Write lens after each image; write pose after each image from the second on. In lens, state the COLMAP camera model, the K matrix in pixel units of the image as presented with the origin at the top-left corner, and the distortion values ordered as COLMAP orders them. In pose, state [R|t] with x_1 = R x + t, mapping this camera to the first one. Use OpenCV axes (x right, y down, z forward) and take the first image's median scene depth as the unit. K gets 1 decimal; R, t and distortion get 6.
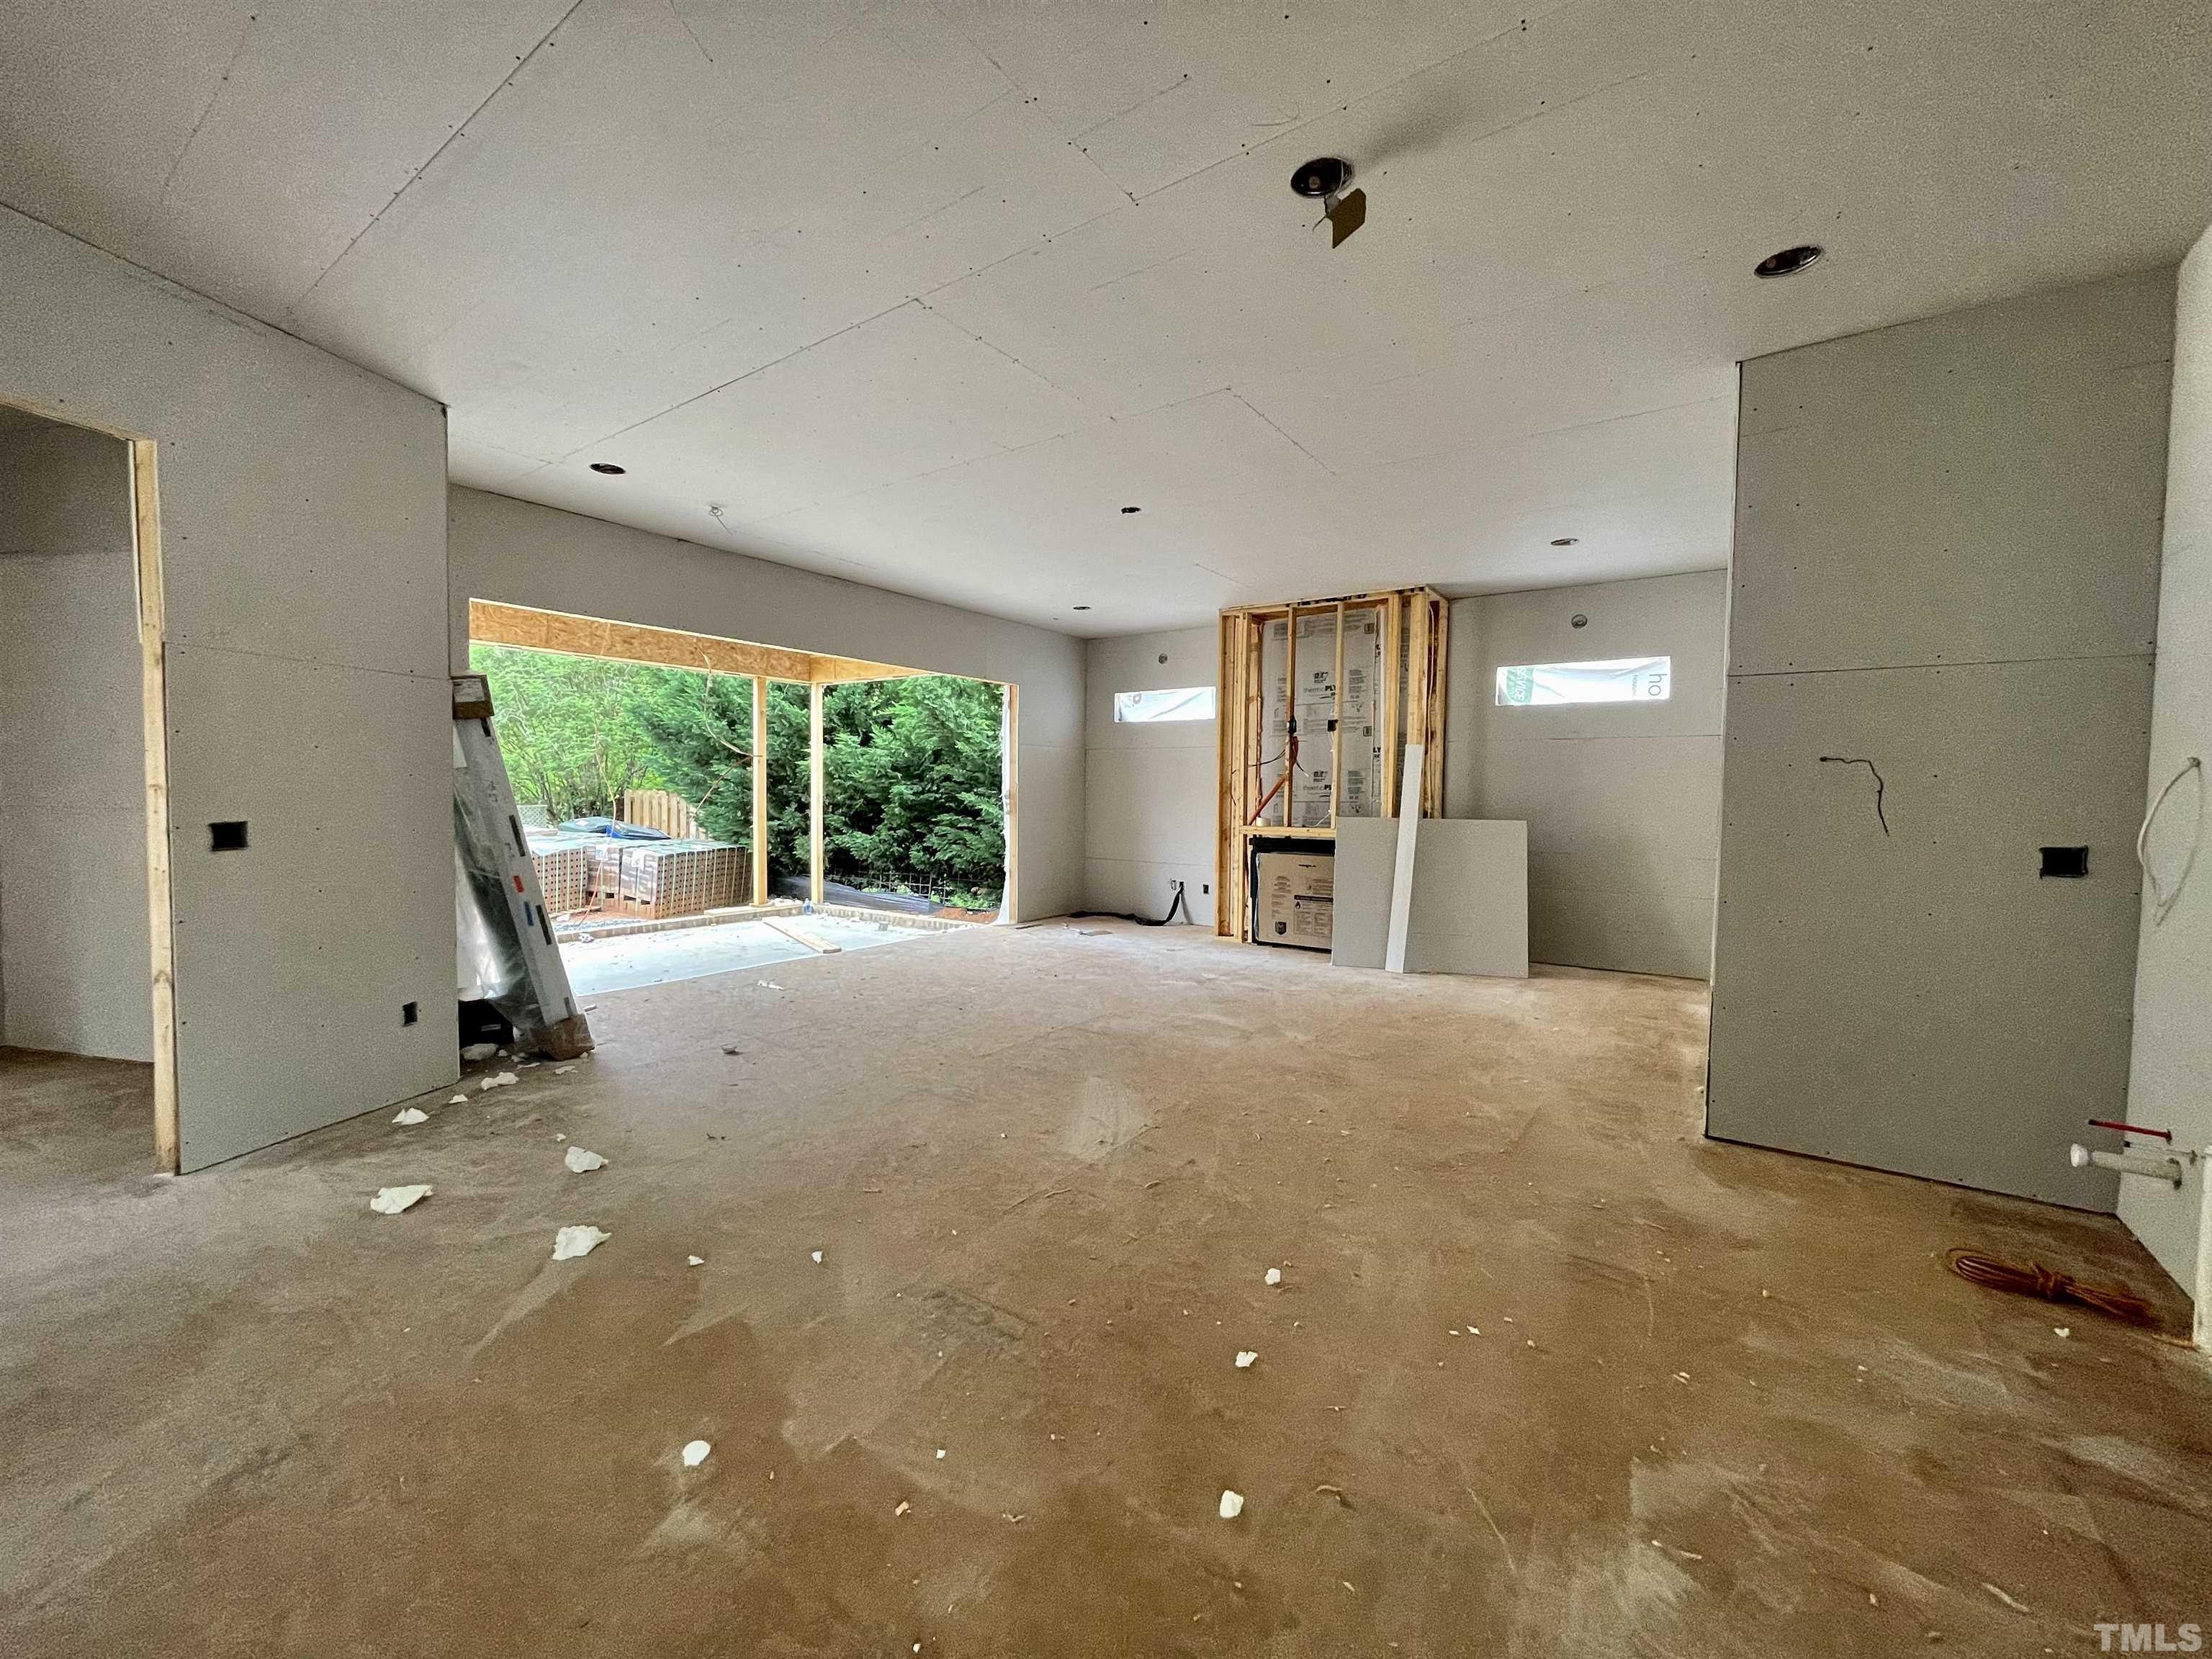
lens RADIAL K [[906.0, 0, 1162.2], [0, 906.0, 833.6], [0, 0, 1]] dist [-0.046687, 0.000078]
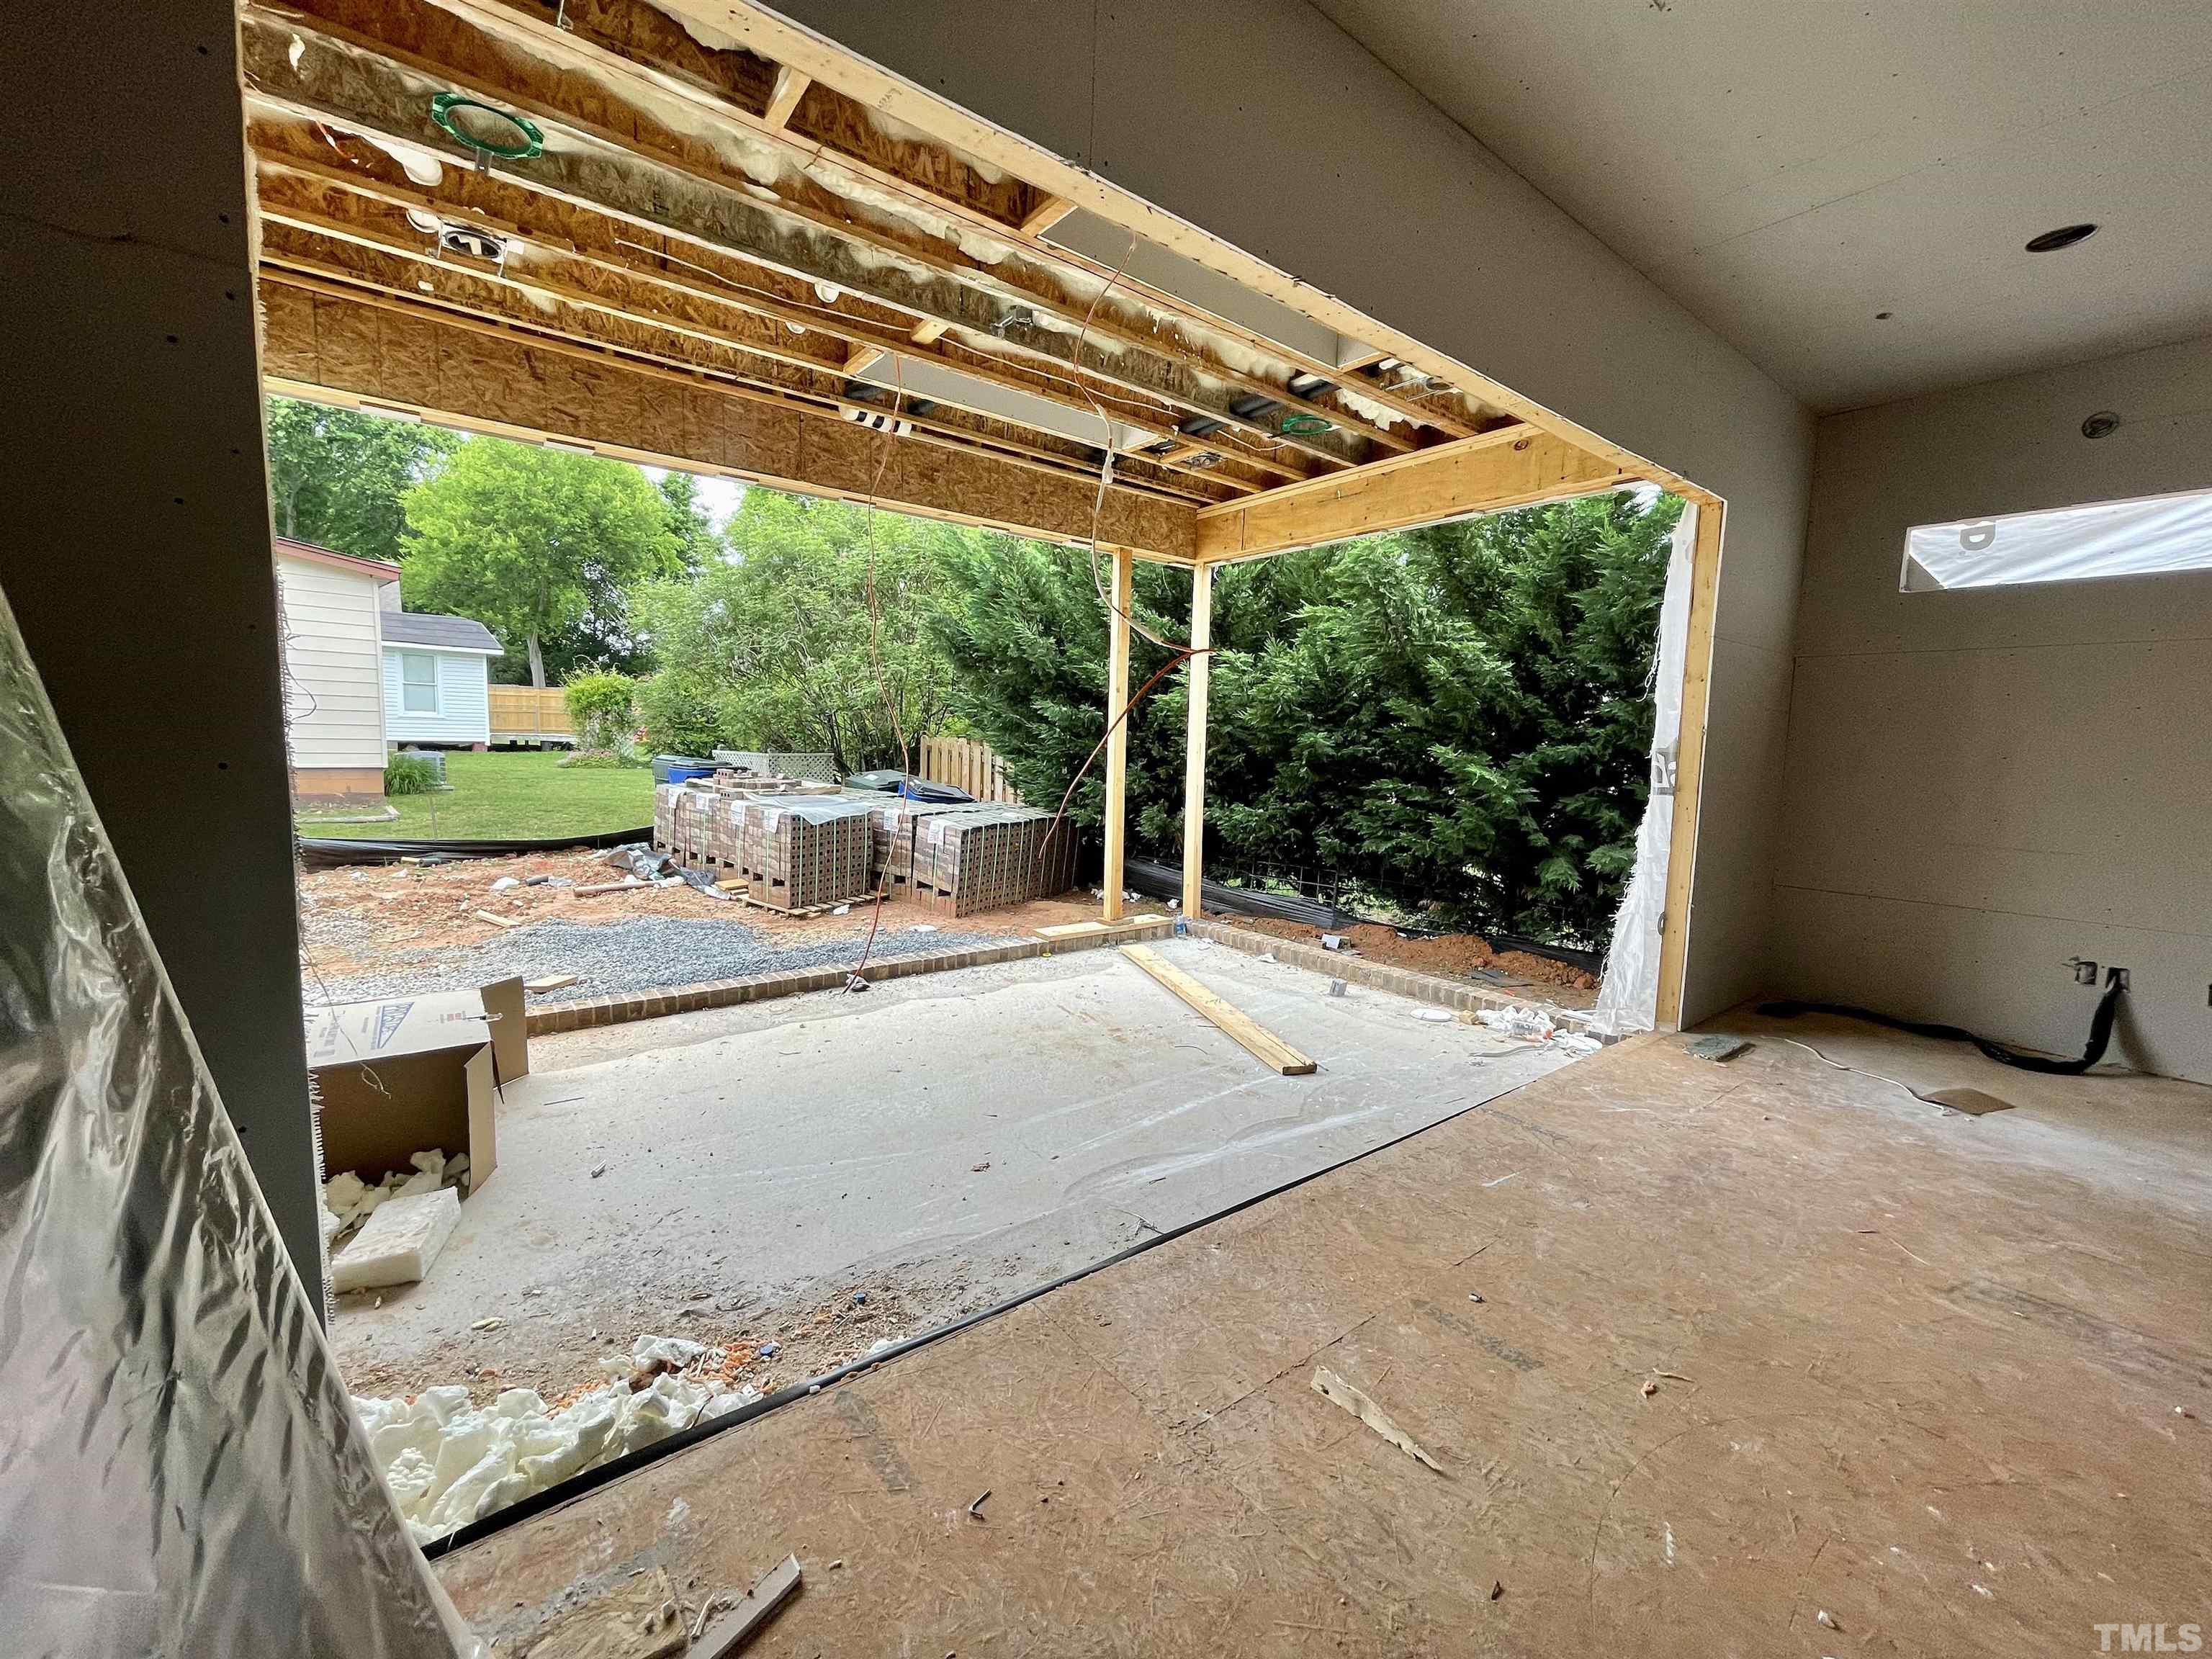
lens RADIAL K [[890.4, 0, 1106.0], [0, 890.4, 829.5], [0, 0, 1]] dist [-0.005685, 0.000494]
pose [[0.943372, 0.042769, -0.328969, -0.223406], [-0.026661, 0.998221, 0.053323, -0.015475], [0.330665, -0.041533, 0.942834, 0.369948]]
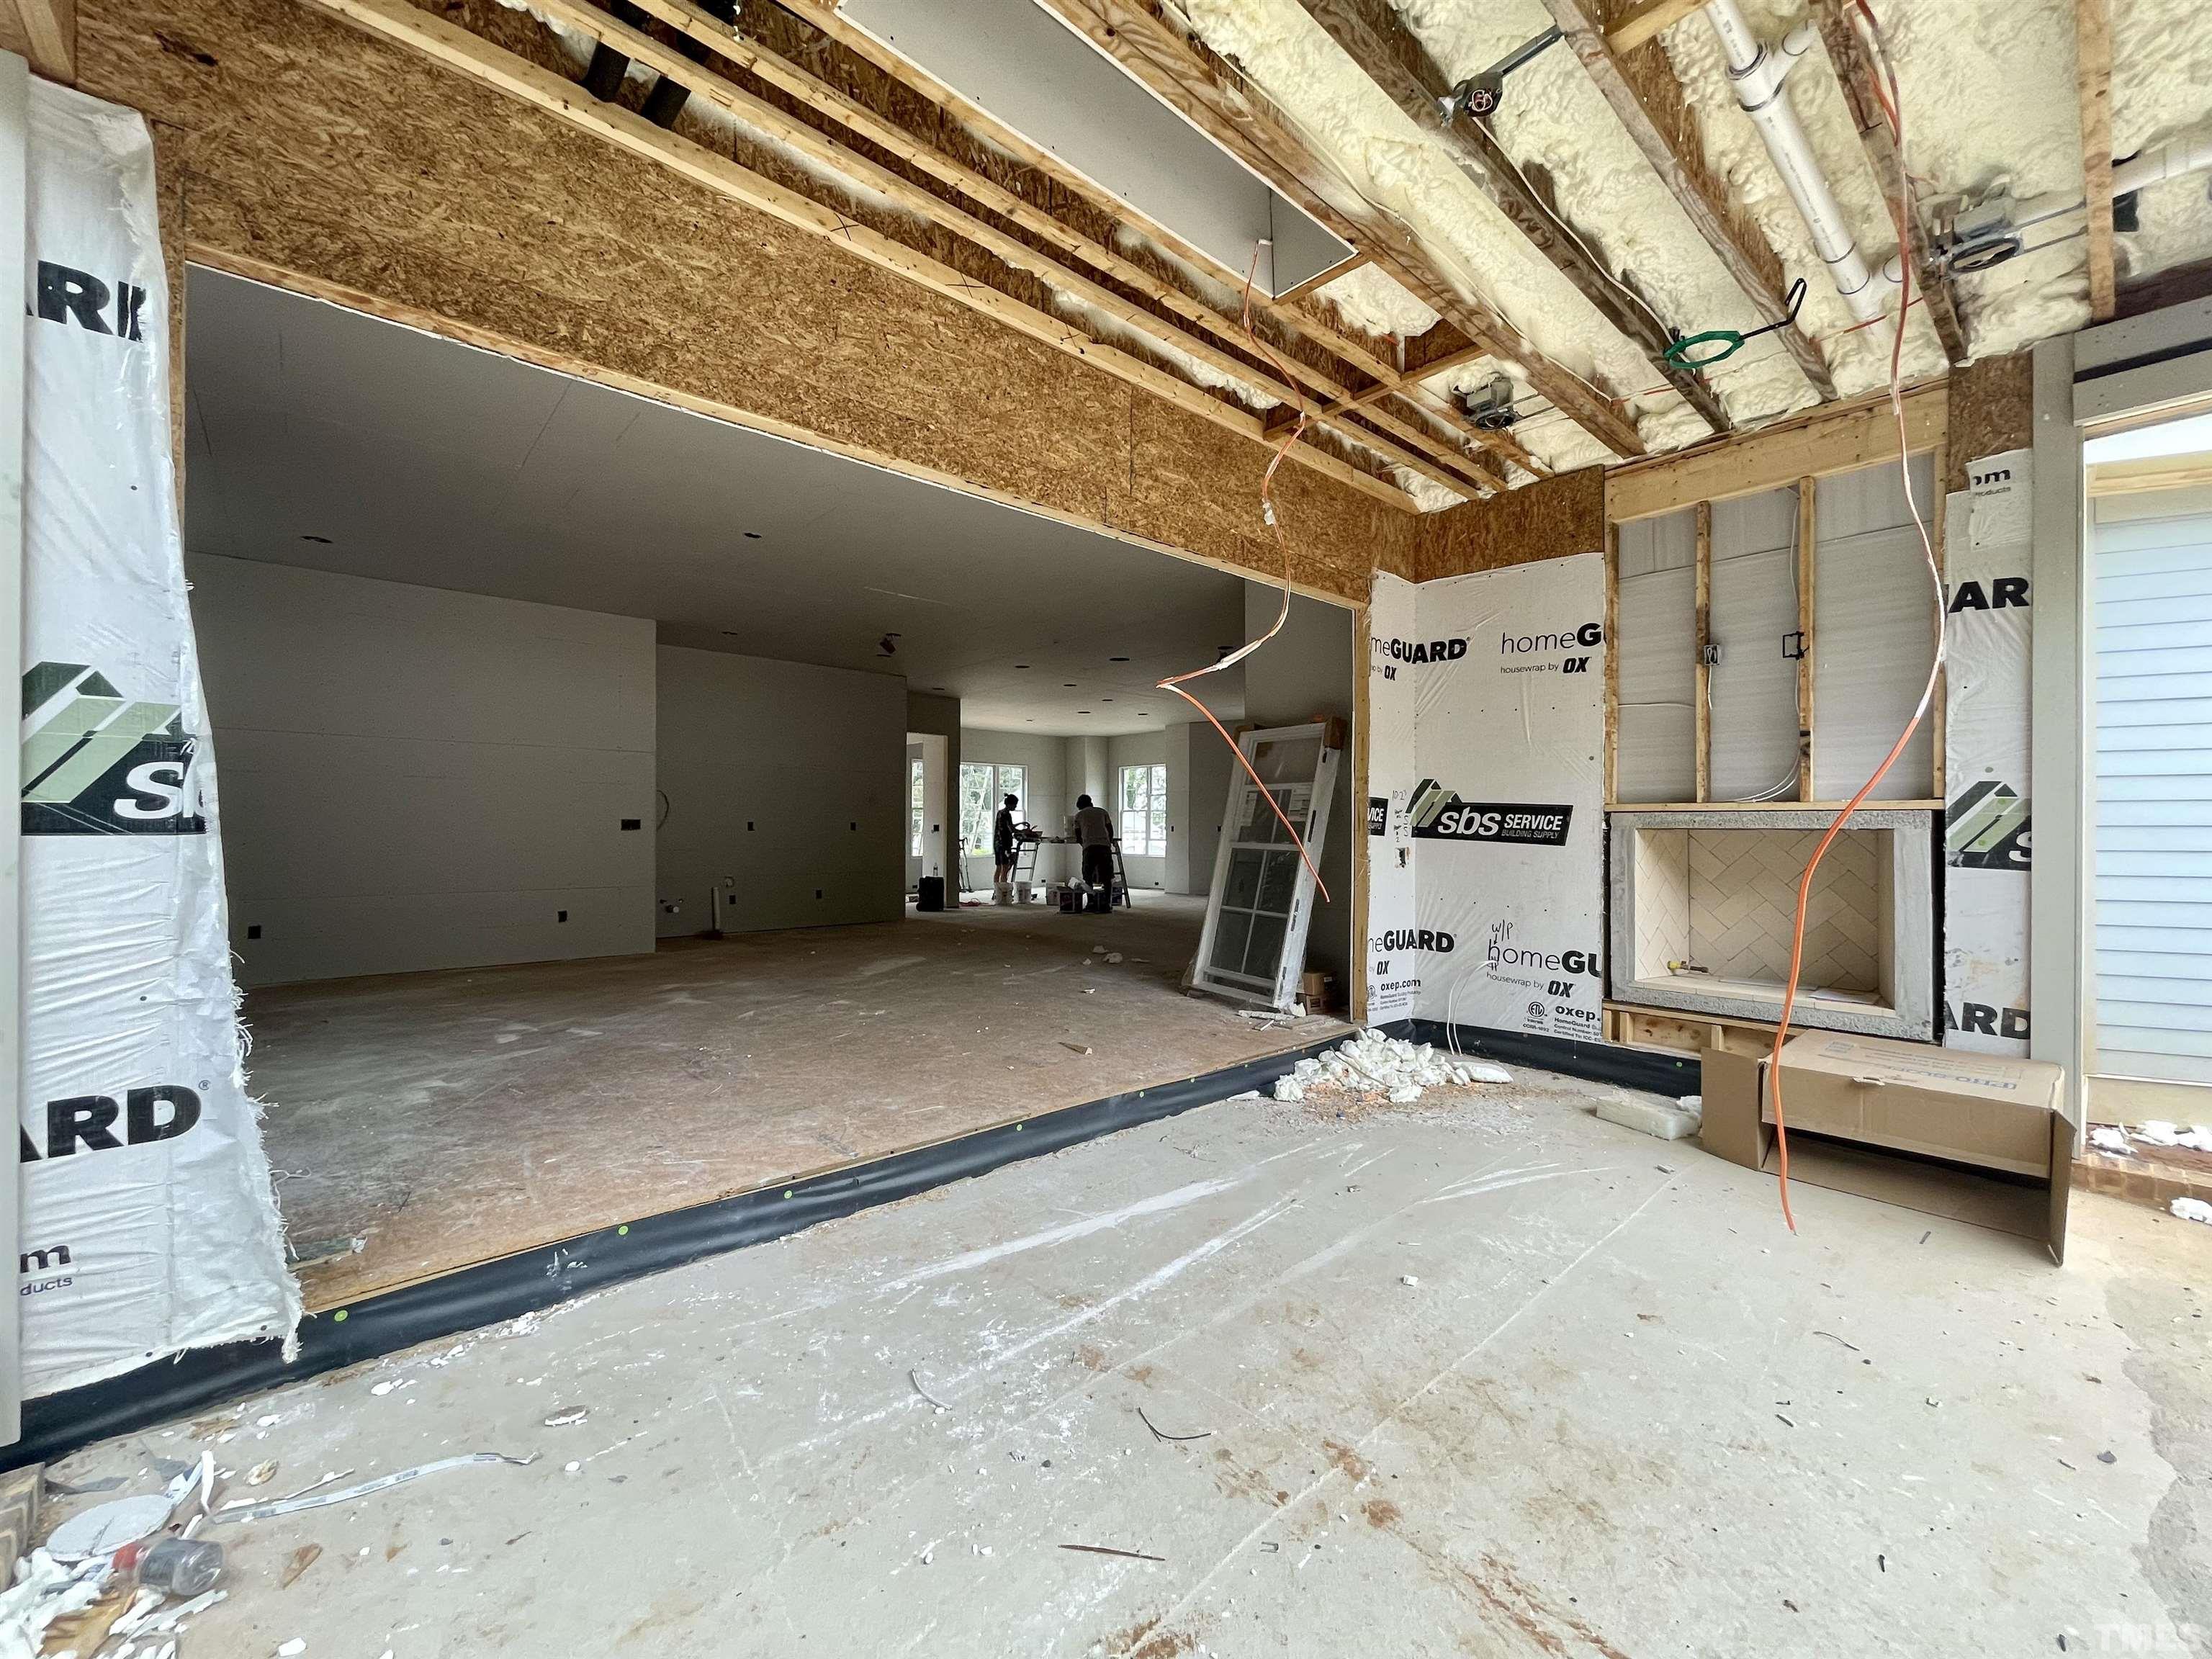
lens RADIAL K [[890.4, 0, 1106.0], [0, 890.4, 829.5], [0, 0, 1]] dist [-0.005685, 0.000494]
pose [[-0.962701, -0.018019, 0.269965, -0.340923], [-0.005388, 0.998859, 0.047456, -0.026171], [-0.270512, 0.044231, -0.961700, 0.895837]]
